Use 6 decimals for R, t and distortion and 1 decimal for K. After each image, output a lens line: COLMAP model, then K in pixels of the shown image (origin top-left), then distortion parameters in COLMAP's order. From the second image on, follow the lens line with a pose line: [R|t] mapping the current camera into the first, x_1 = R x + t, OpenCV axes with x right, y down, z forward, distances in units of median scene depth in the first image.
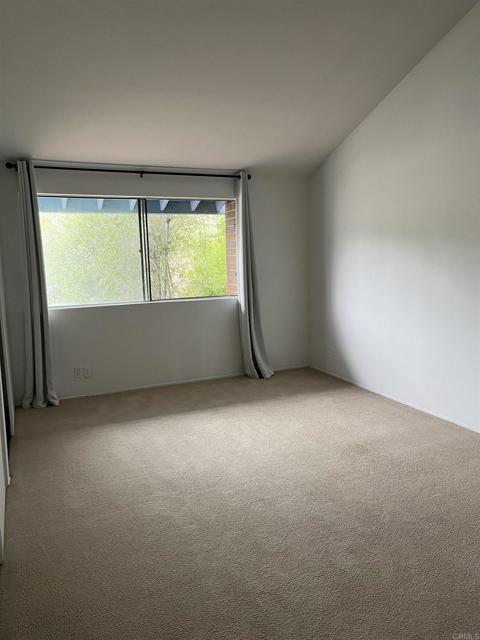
lens RADIAL K [[497.5, 0, 240.0], [0, 497.5, 320.0], [0, 0, 1]] dist [0.034101, -0.001307]
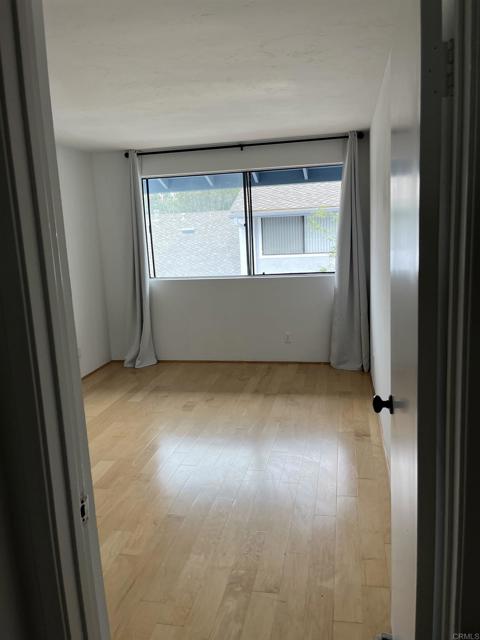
lens RADIAL K [[497.5, 0, 240.0], [0, 497.5, 320.0], [0, 0, 1]] dist [0.034101, -0.001307]
pose [[0.815122, 0.087334, -0.572669, 0.387061], [-0.048842, 0.995411, 0.082283, -0.029955], [0.577227, -0.039100, 0.815647, 0.164430]]
